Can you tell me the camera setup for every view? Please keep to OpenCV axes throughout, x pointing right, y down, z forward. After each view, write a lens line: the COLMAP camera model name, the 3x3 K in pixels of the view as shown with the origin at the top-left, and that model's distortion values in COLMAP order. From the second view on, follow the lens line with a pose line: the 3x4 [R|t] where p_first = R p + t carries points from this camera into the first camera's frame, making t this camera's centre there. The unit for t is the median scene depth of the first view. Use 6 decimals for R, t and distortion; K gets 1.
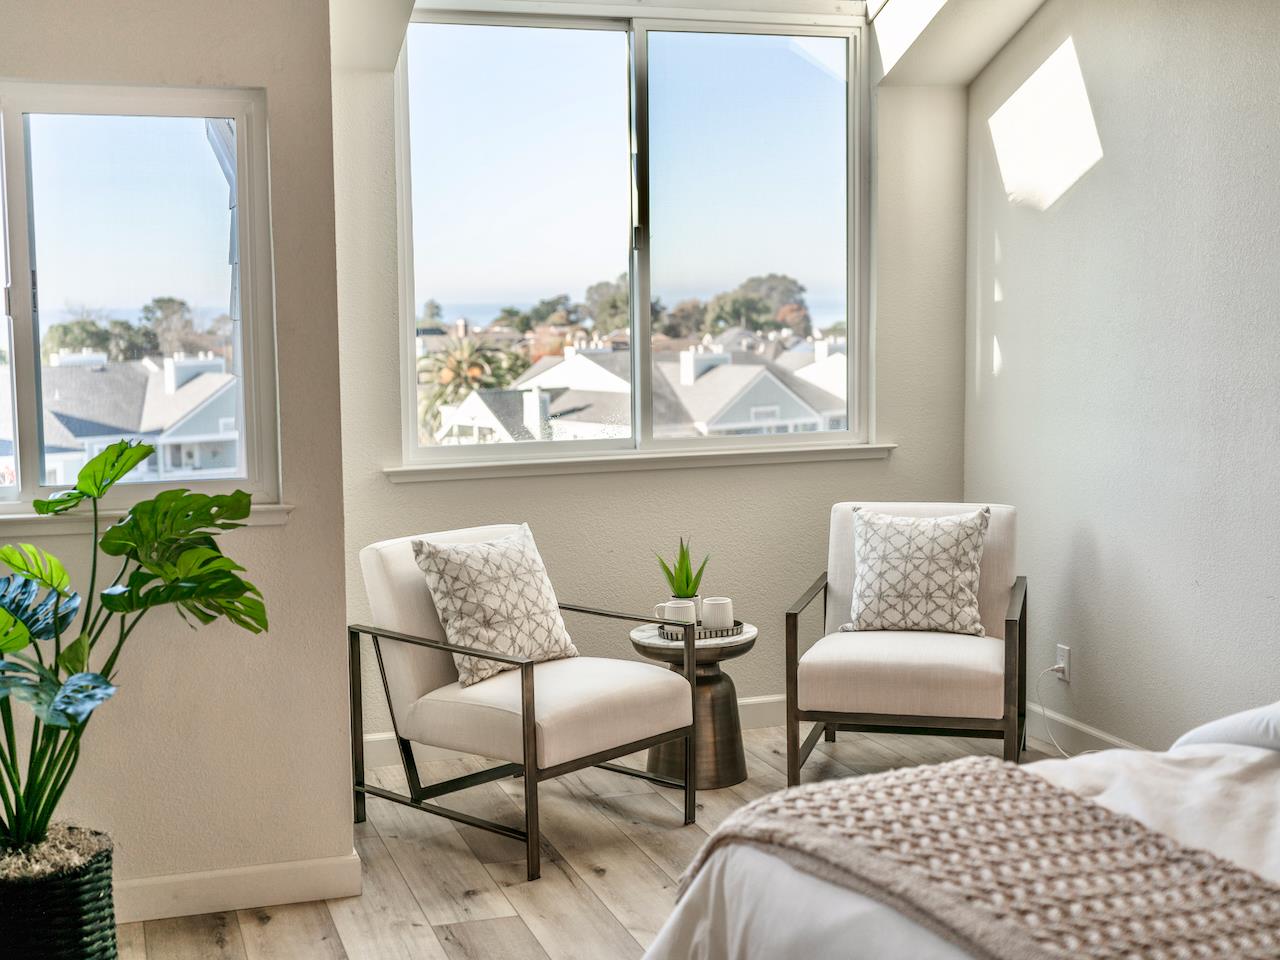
lens RADIAL K [[1695.5, 0, 638.0], [0, 1695.5, 478.4], [0, 0, 1]] dist [0.011208, 0.000000]
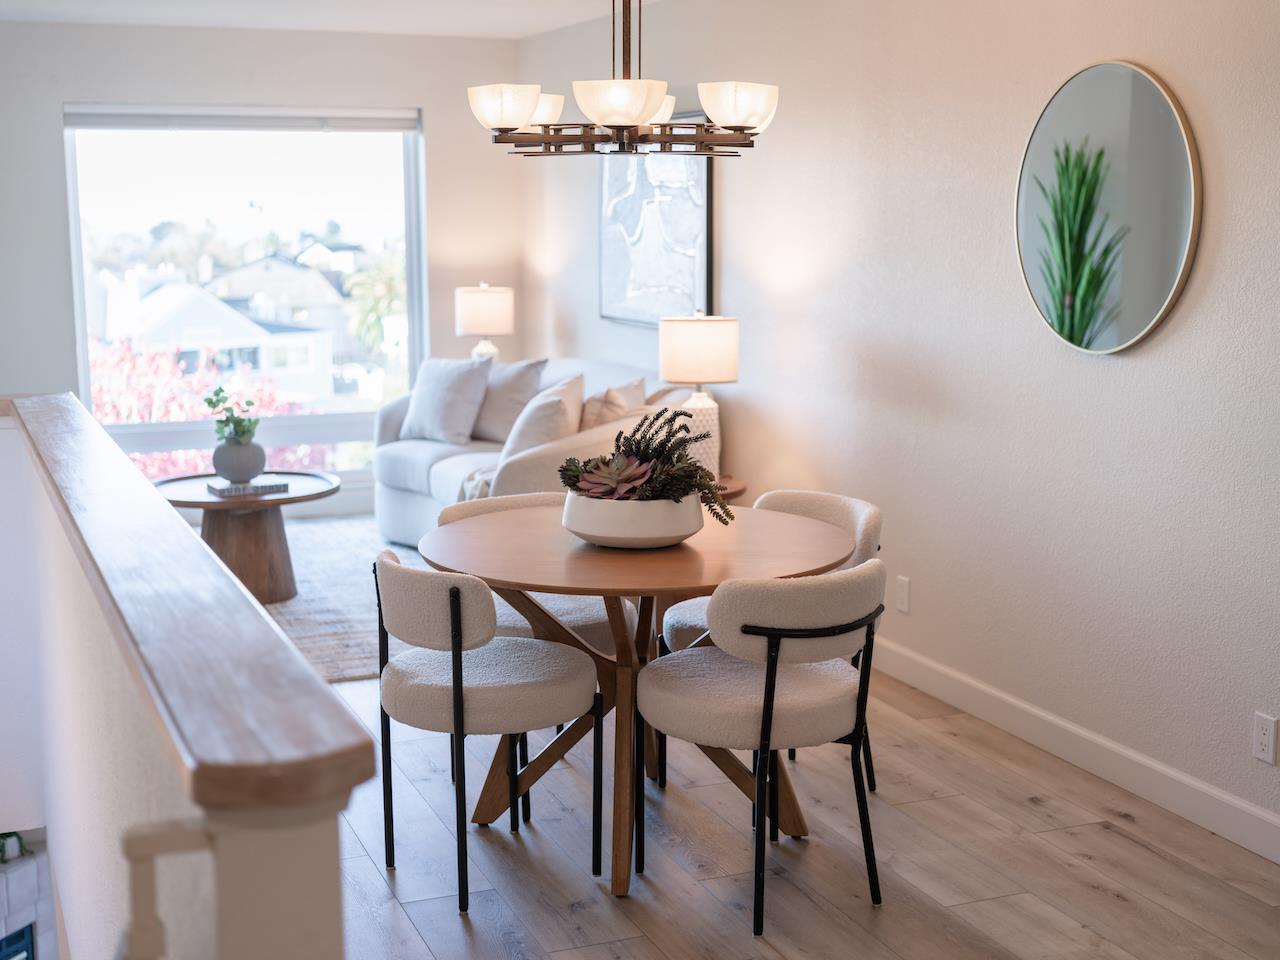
lens RADIAL K [[1651.5, 0, 642.0], [0, 1651.5, 477.0], [0, 0, 1]] dist [0.004922, 0.000000]
pose [[0.997220, -0.008173, 0.074058, -0.520582], [0.004402, 0.998692, 0.050934, 0.121940], [-0.074377, -0.050466, 0.995952, -1.064855]]
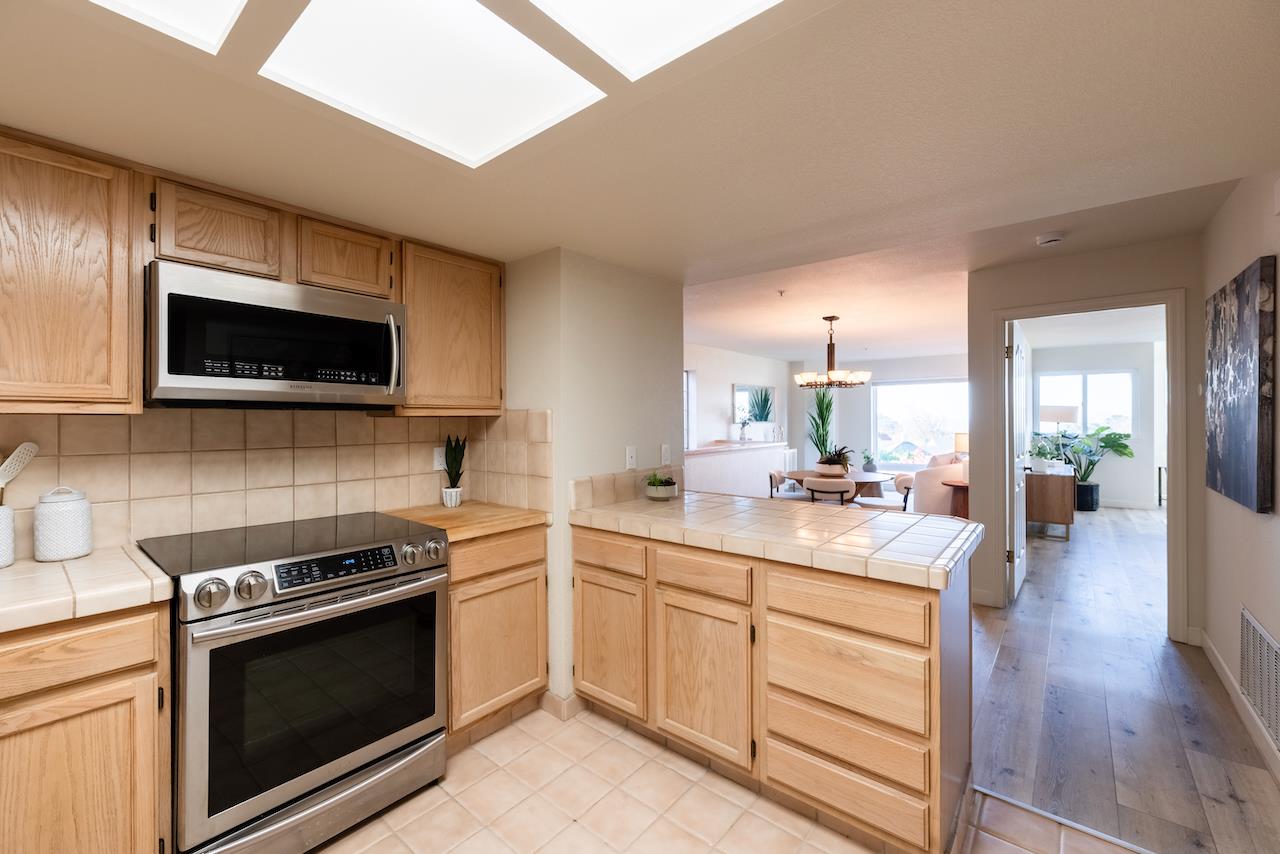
lens RADIAL K [[511.8, 0, 632.5], [0, 511.8, 421.9], [0, 0, 1]] dist [-0.002561, 0.000642]
pose [[0.516524, 0.014727, -0.856146, 0.338717], [-0.094762, 0.994694, -0.040060, 0.167980], [0.851013, 0.101822, 0.515178, -1.196059]]
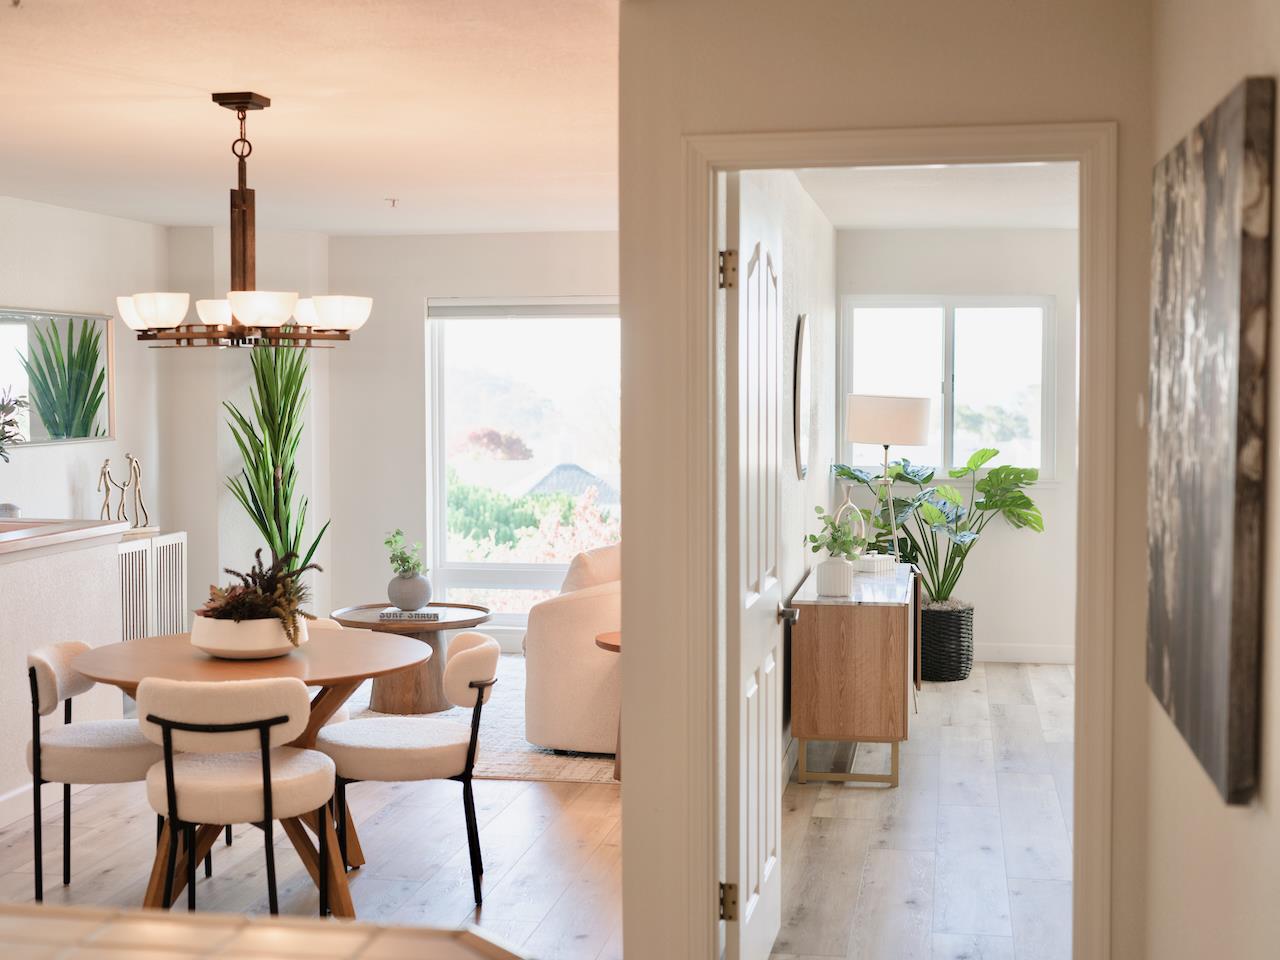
lens RADIAL K [[1695.5, 0, 635.8], [0, 1695.5, 481.7], [0, 0, 1]] dist [0.011208, 0.000000]
pose [[0.876290, 0.036215, -0.480420, 0.329041], [-0.059415, 0.997682, -0.033166, 0.108733], [0.478106, 0.057607, 0.876411, -1.056467]]
